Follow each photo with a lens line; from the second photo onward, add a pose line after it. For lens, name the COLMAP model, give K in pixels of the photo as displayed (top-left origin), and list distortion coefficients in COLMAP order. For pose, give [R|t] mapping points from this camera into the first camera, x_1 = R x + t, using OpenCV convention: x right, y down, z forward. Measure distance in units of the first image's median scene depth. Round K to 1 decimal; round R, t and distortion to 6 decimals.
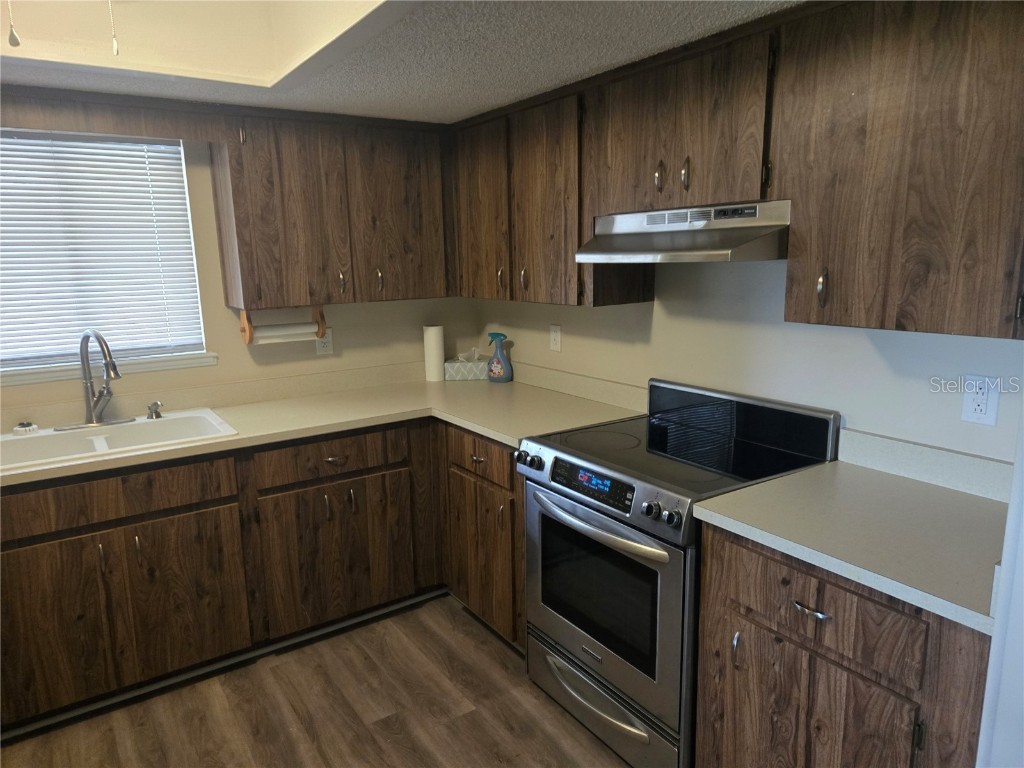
lens RADIAL K [[665.5, 0, 512.0], [0, 665.5, 384.0], [0, 0, 1]] dist [0.042629, -0.040360]
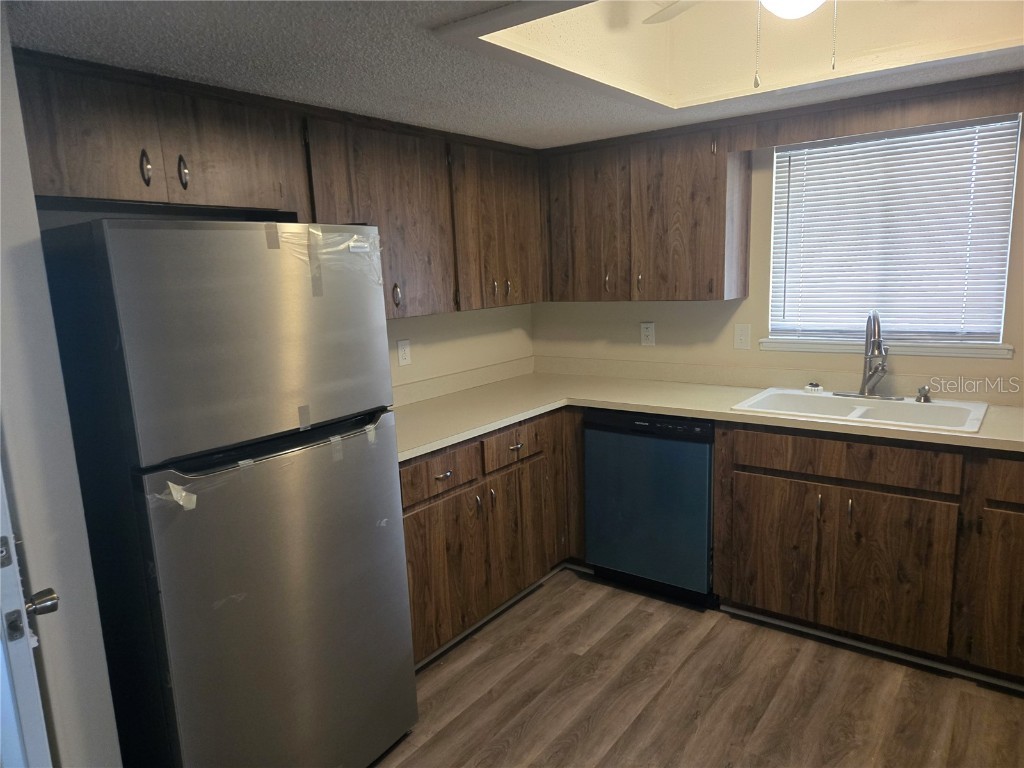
lens RADIAL K [[665.5, 0, 512.0], [0, 665.5, 384.0], [0, 0, 1]] dist [0.042629, -0.040360]
pose [[0.333363, 0.167439, -0.927811, 0.229843], [-0.144929, 0.981507, 0.125056, -0.014523], [0.931593, 0.092777, 0.351465, 0.075934]]
